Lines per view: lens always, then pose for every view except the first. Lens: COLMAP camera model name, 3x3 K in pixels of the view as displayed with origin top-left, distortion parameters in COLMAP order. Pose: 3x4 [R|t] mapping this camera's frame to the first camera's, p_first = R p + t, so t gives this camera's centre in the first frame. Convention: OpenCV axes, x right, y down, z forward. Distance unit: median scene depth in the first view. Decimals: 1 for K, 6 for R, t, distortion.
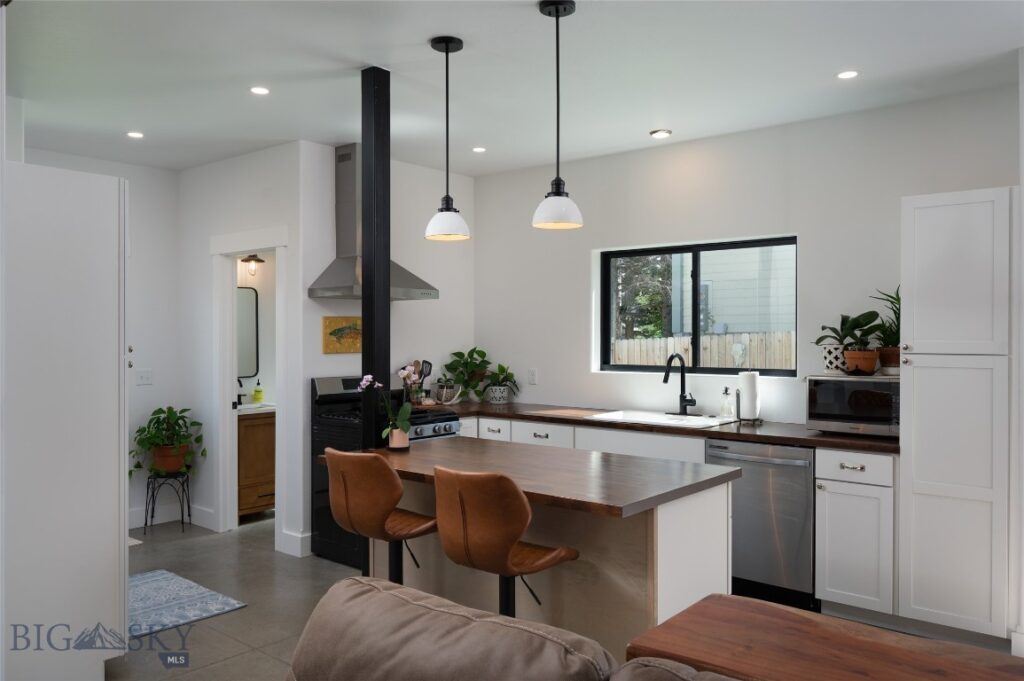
lens RADIAL K [[766.8, 0, 512.0], [0, 766.8, 340.5], [0, 0, 1]] dist [0.002220, 0.001081]
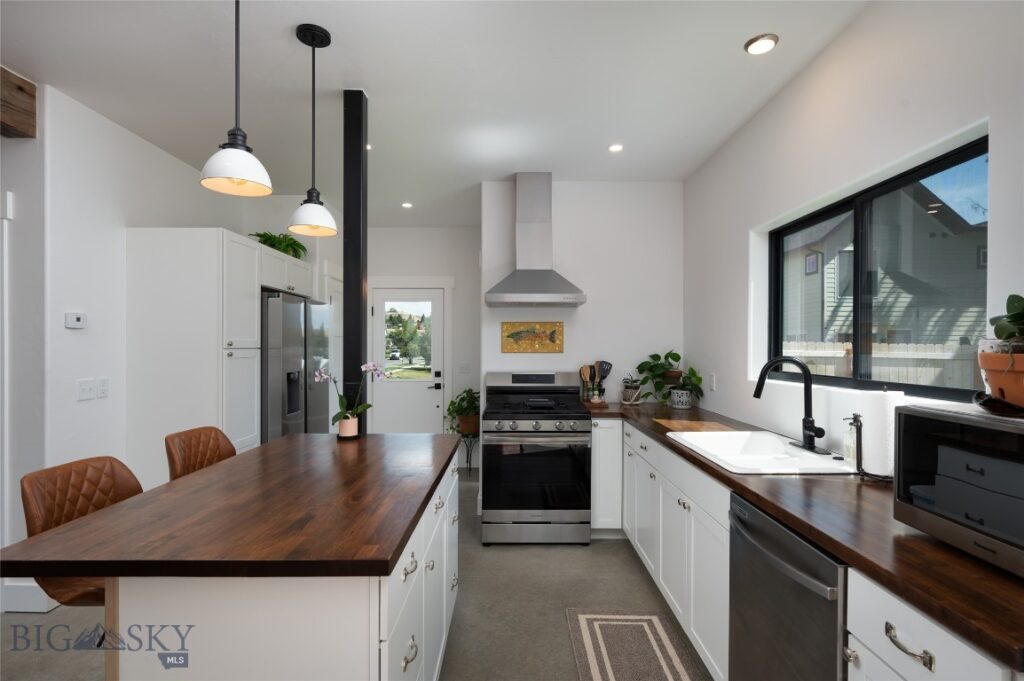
lens RADIAL K [[504.0, 0, 512.0], [0, 504.0, 340.5], [0, 0, 1]] dist [-0.000546, 0.000003]
pose [[0.657718, -0.007128, -0.753231, 0.357244], [-0.006606, 0.999862, -0.015230, 0.009397], [0.753236, 0.014992, 0.657580, 0.475157]]
